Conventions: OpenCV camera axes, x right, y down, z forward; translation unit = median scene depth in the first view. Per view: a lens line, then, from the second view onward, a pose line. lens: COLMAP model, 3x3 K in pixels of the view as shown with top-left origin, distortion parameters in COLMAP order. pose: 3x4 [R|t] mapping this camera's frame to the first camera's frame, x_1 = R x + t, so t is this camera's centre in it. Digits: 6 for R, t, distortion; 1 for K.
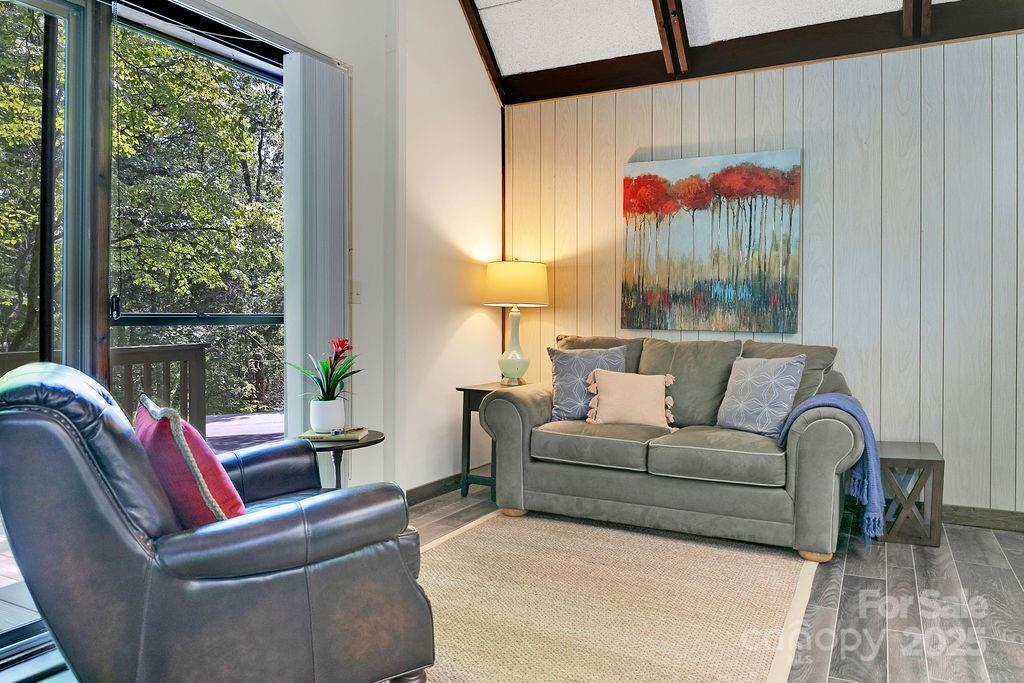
lens RADIAL K [[699.0, 0, 512.0], [0, 699.0, 341.5], [0, 0, 1]] dist [0.000339, 0.002637]
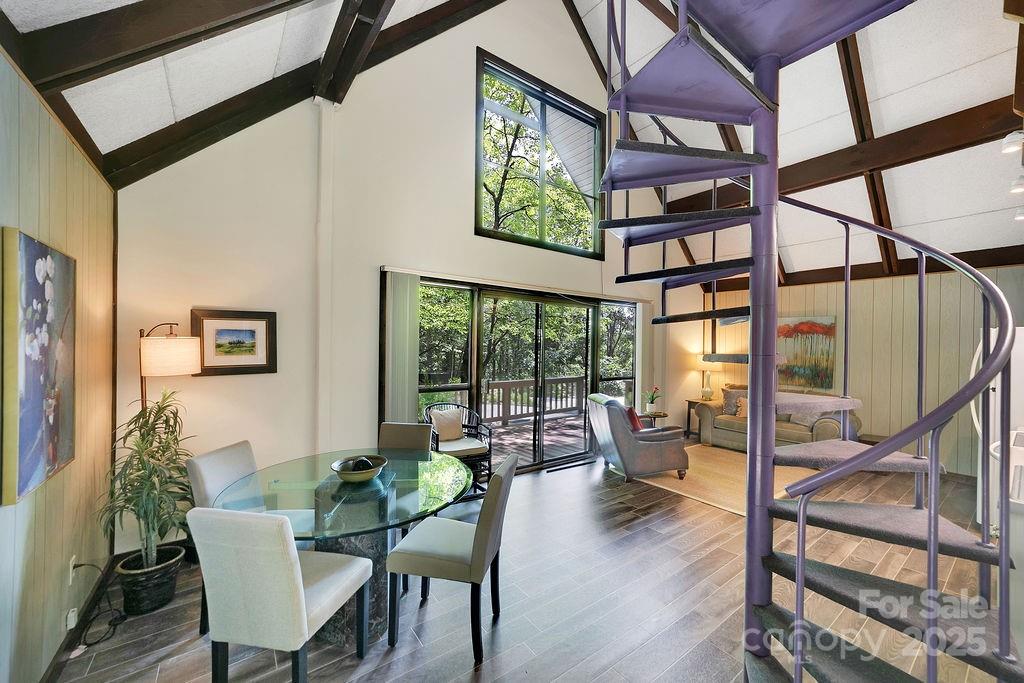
lens RADIAL K [[395.3, 0, 512.0], [0, 395.3, 341.5], [0, 0, 1]] dist [-0.000686, 0.000056]
pose [[0.902448, 0.012300, -0.430622, -0.026698], [-0.029498, 0.999010, -0.033285, -0.101005], [0.429787, 0.042741, 0.901918, -0.800750]]
